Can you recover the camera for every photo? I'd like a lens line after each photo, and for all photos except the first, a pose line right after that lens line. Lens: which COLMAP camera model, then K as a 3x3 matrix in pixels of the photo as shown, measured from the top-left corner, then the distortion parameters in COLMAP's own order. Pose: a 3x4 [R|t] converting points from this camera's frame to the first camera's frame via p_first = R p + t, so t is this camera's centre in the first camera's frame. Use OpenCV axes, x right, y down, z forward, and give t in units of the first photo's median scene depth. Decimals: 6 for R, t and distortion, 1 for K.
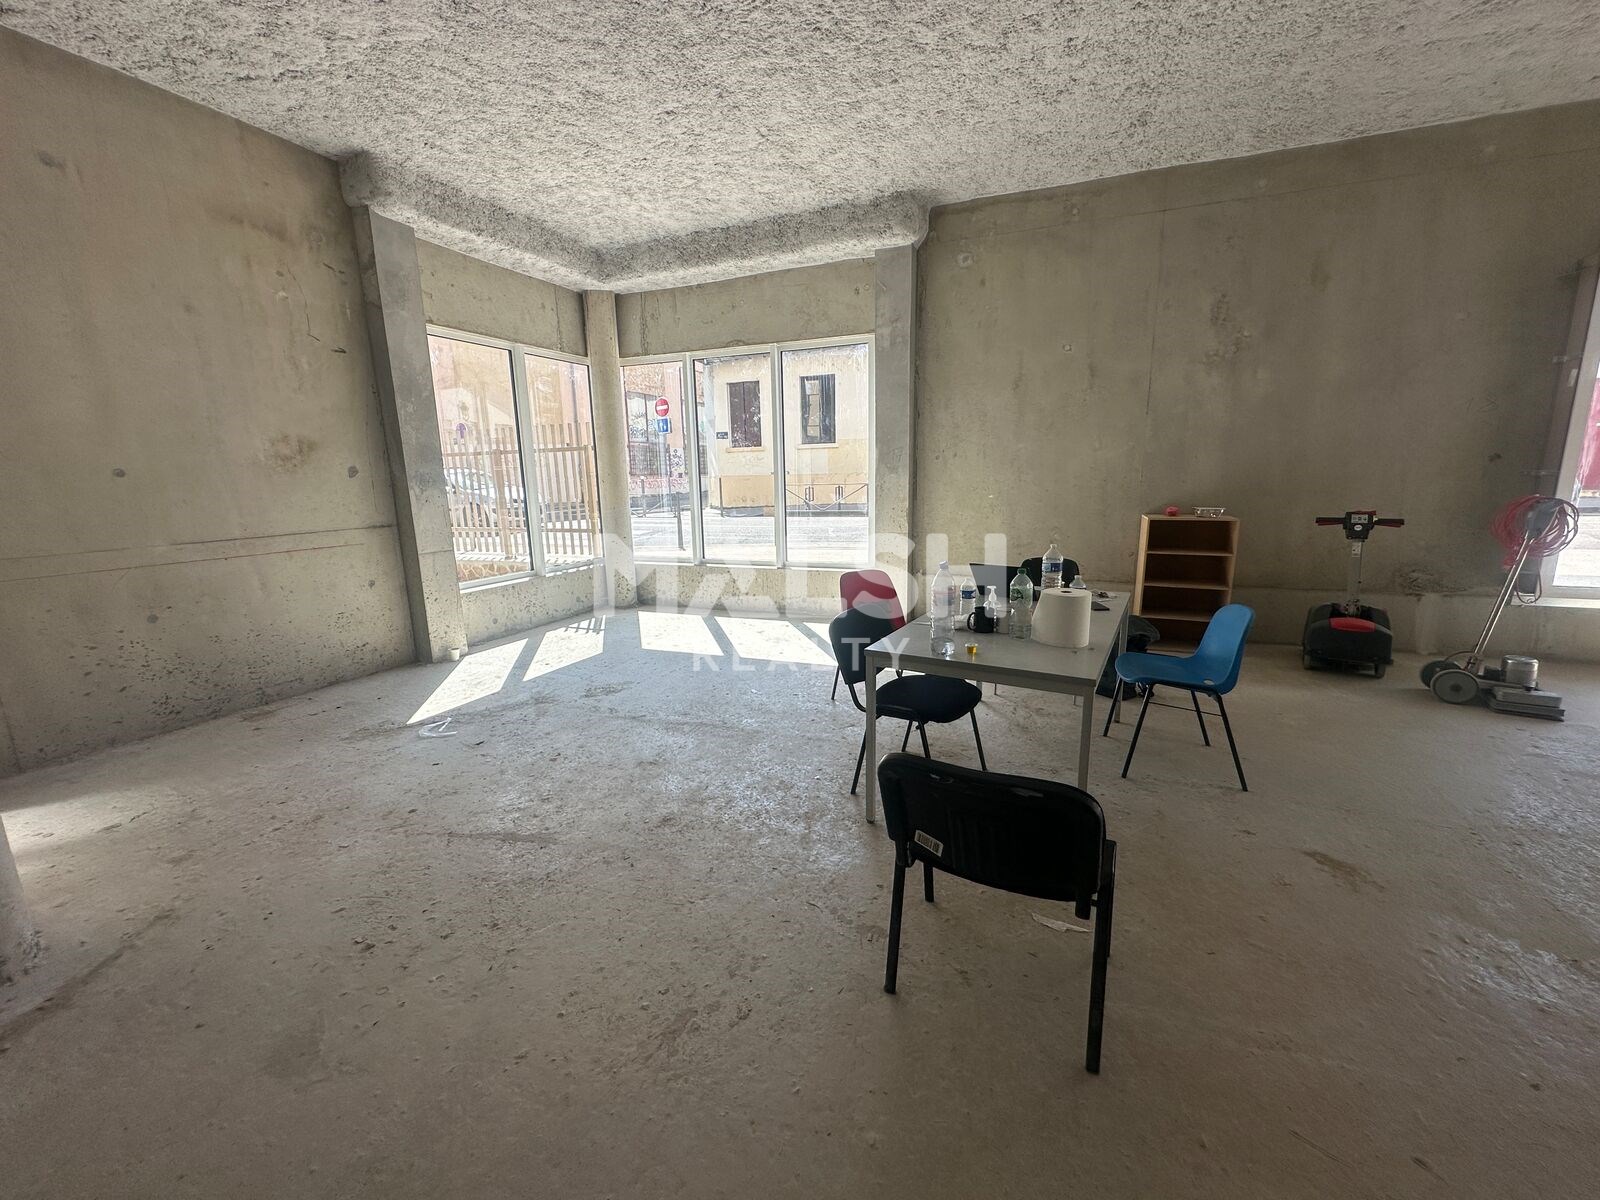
lens RADIAL K [[637.9, 0, 796.6], [0, 637.9, 599.5], [0, 0, 1]] dist [-0.001666, -0.000011]
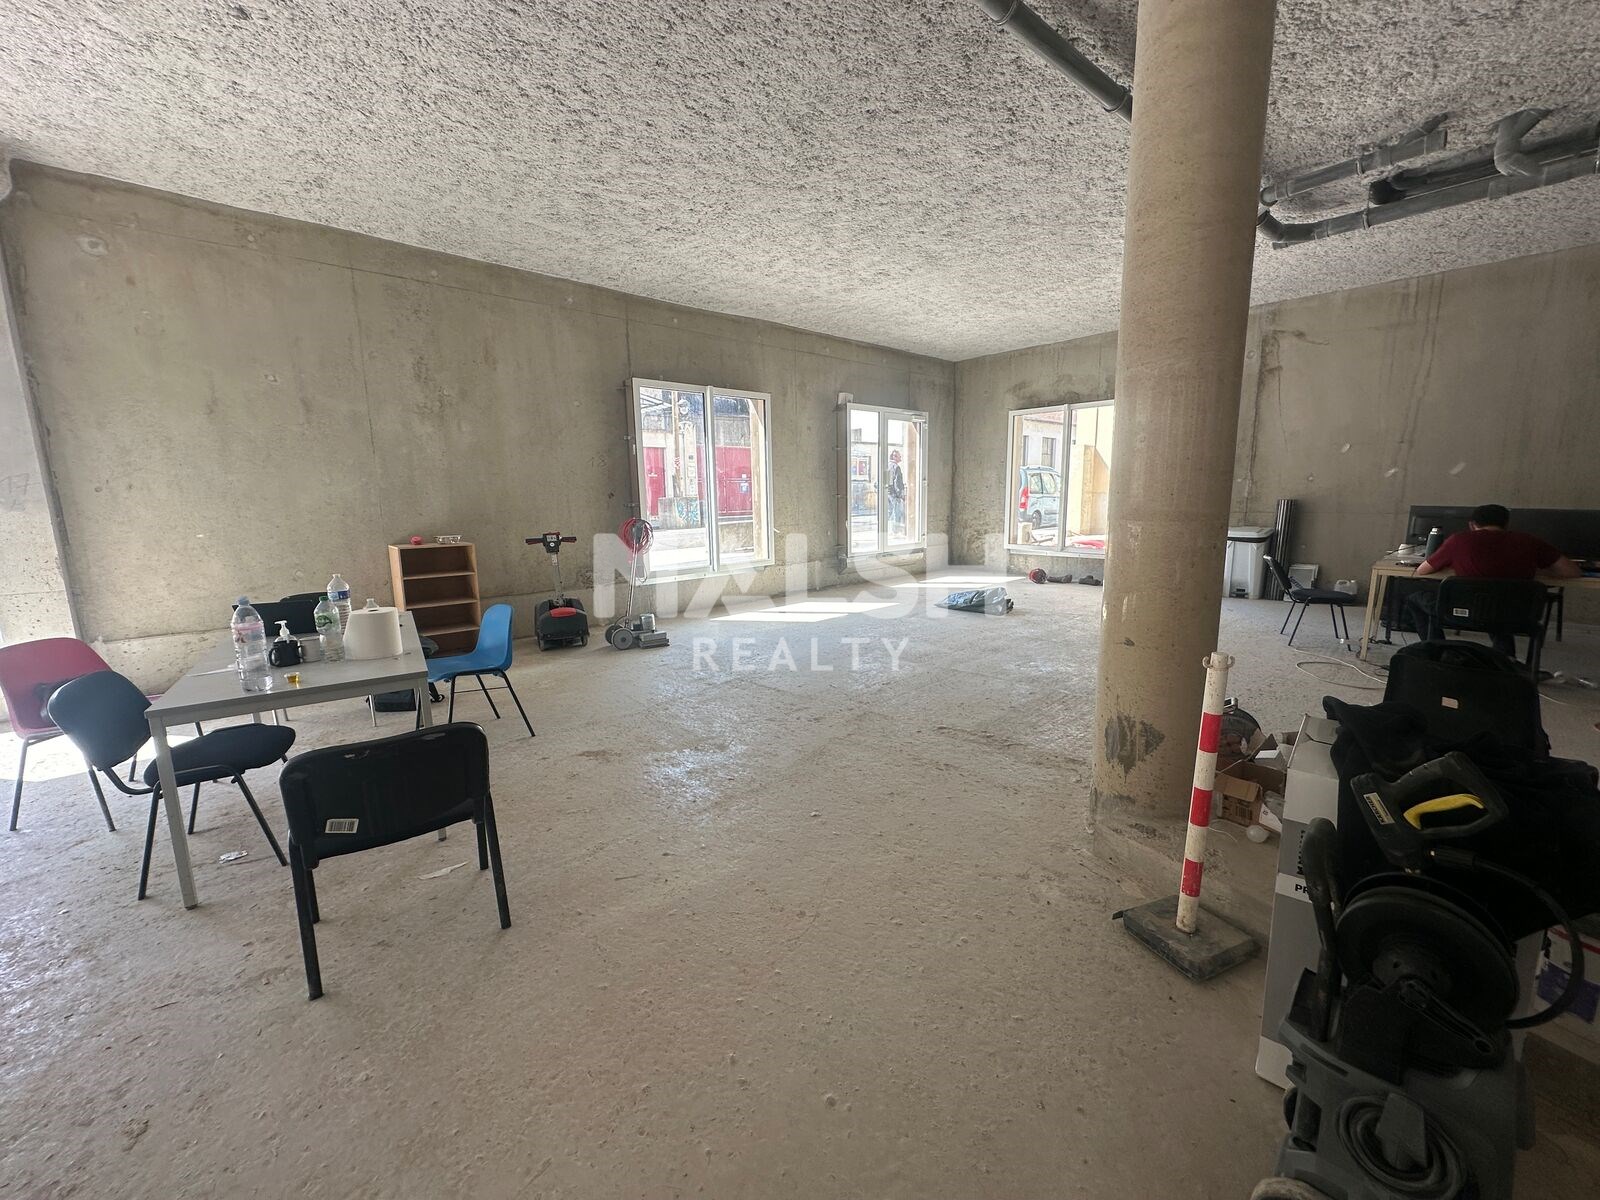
lens RADIAL K [[637.9, 0, 798.5], [0, 637.9, 600.8], [0, 0, 1]] dist [-0.001666, -0.000011]
pose [[0.444337, -0.136879, 0.885341, -0.134760], [0.181416, 0.981531, 0.060701, 0.021865], [-0.877299, 0.133643, 0.460963, -0.105318]]
